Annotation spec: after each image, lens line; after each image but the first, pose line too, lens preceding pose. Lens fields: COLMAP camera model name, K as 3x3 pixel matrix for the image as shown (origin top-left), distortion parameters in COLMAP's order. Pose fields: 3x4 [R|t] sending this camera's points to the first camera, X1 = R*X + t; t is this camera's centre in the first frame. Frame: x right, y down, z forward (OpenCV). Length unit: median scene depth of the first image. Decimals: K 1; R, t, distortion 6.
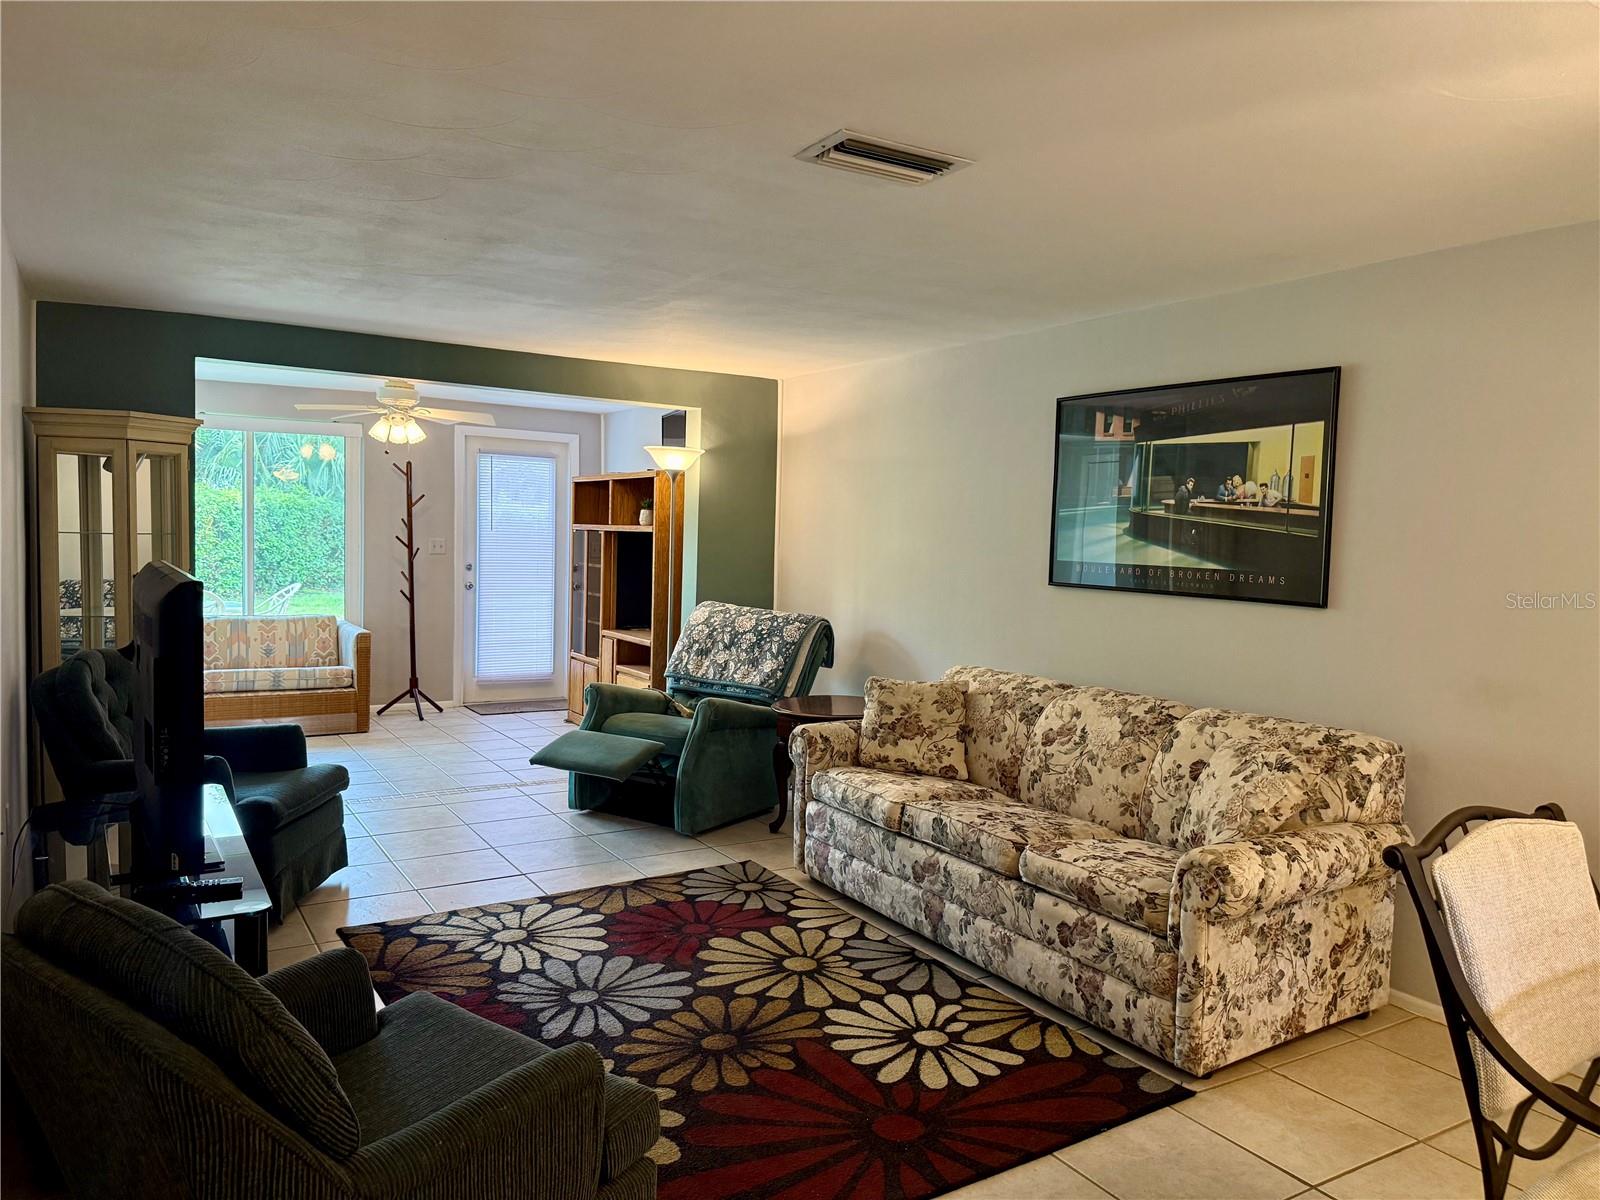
lens RADIAL K [[1125.2, 0, 800.0], [0, 1125.2, 600.0], [0, 0, 1]] dist [0.078330, -0.002098]
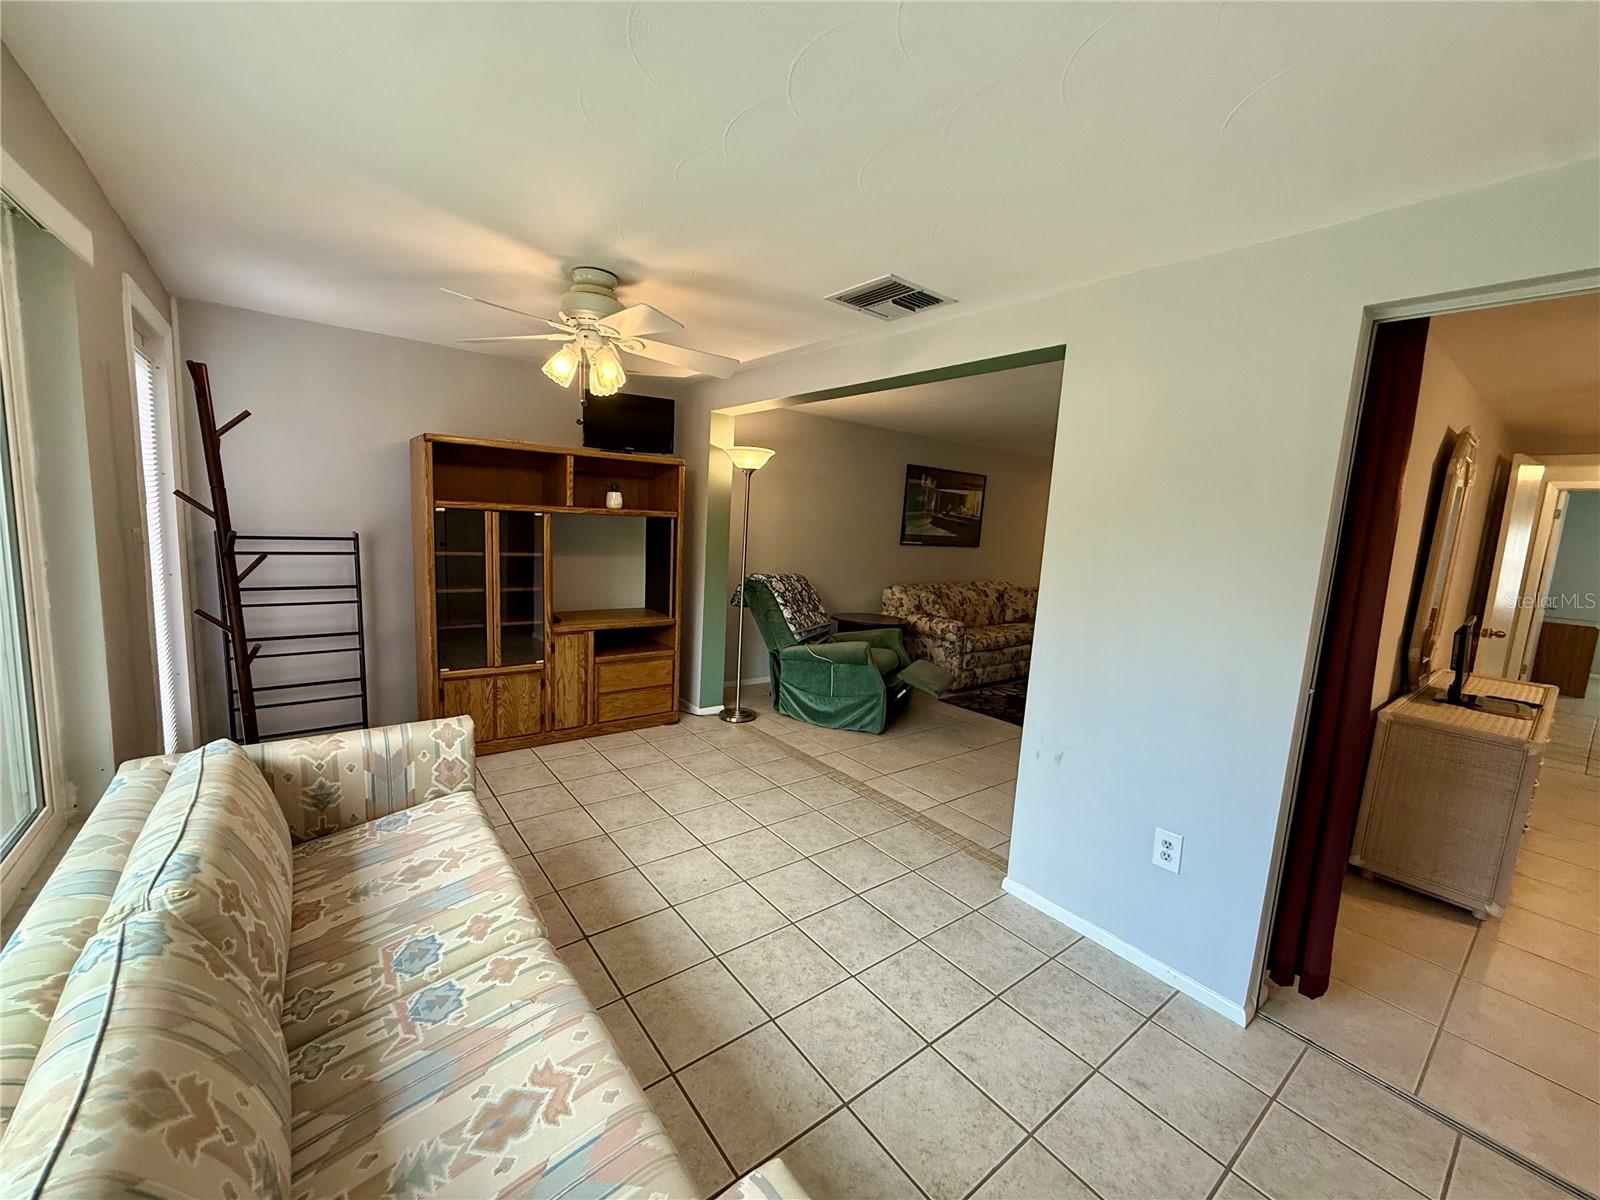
lens RADIAL K [[645.2, 0, 796.1], [0, 645.2, 597.8], [0, 0, 1]] dist [0.001112, 0.000120]
pose [[-0.112360, -0.163399, 0.980141, -1.369573], [0.000718, 0.986373, 0.164520, -0.157704], [-0.993667, 0.019190, -0.110711, 1.737806]]
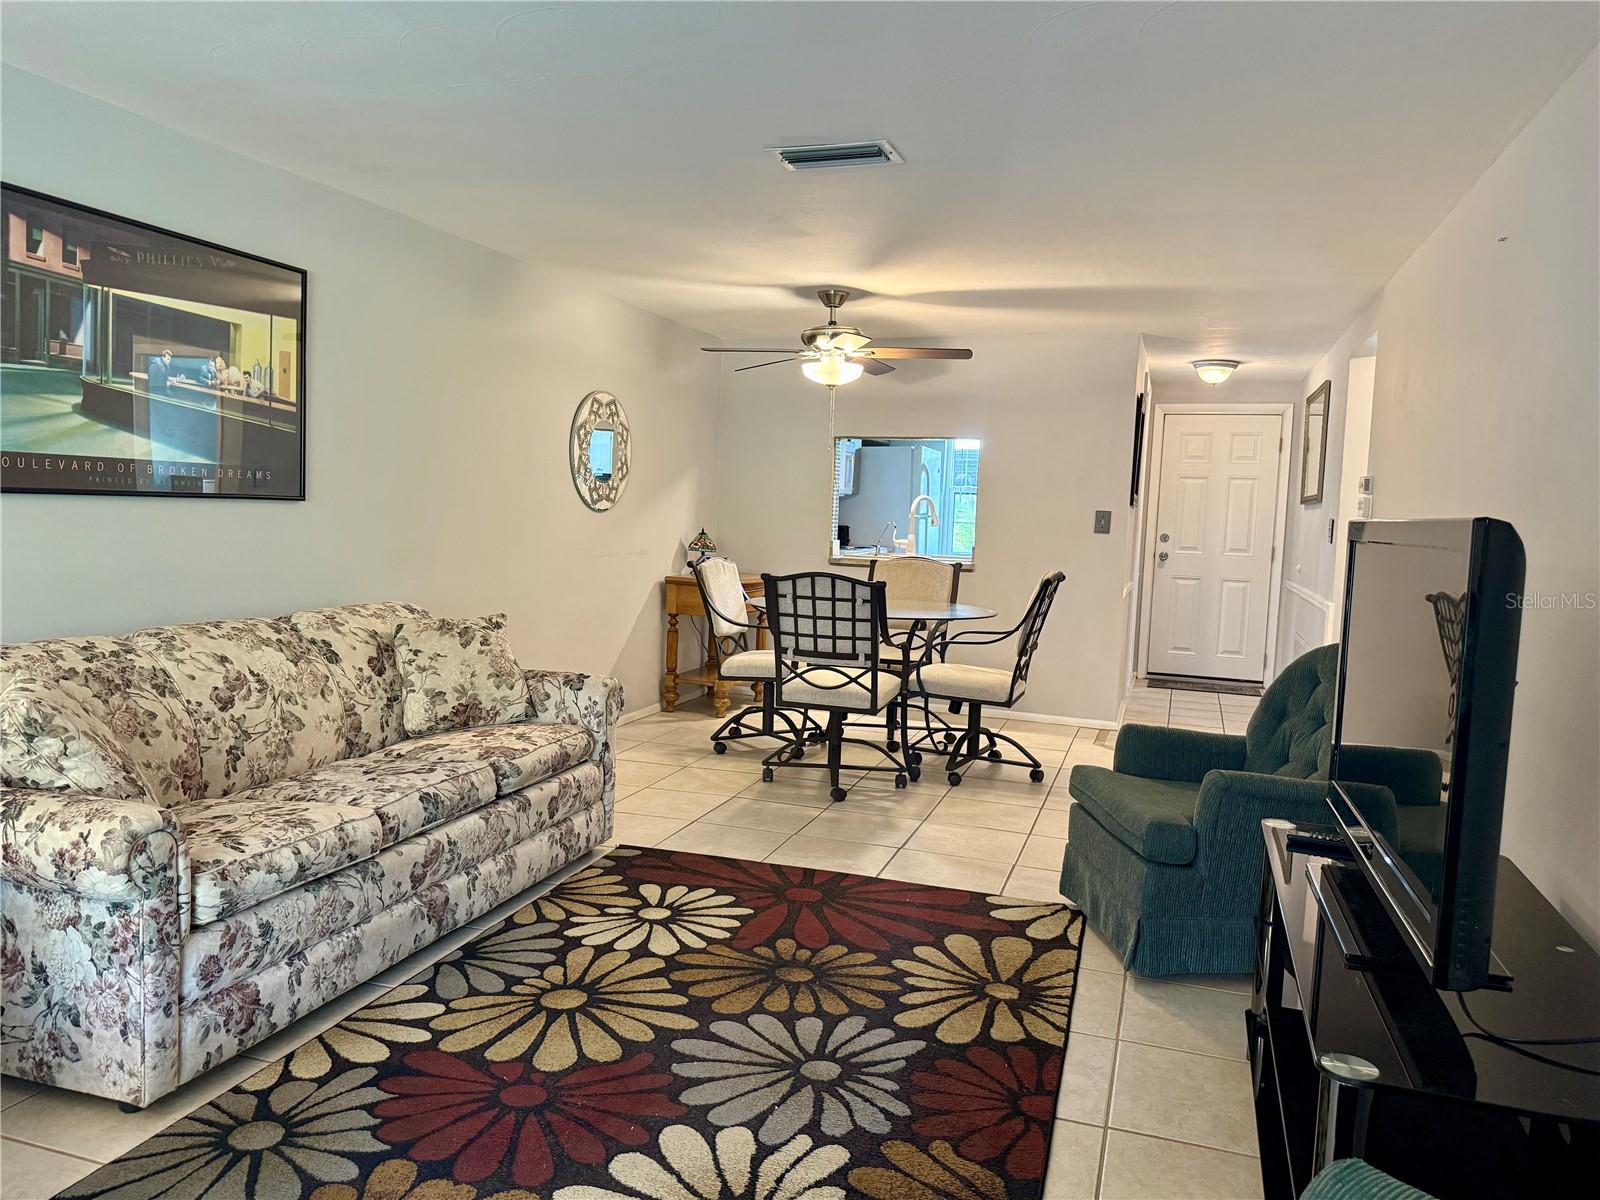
lens RADIAL K [[1132.6, 0, 804.4], [0, 1132.6, 605.7], [0, 0, 1]] dist [0.000713, -0.005933]
pose [[-0.643392, -0.119179, 0.756203, -0.638720], [-0.005841, 0.988543, 0.150826, -0.057165], [-0.765514, 0.092623, -0.636717, 1.311212]]
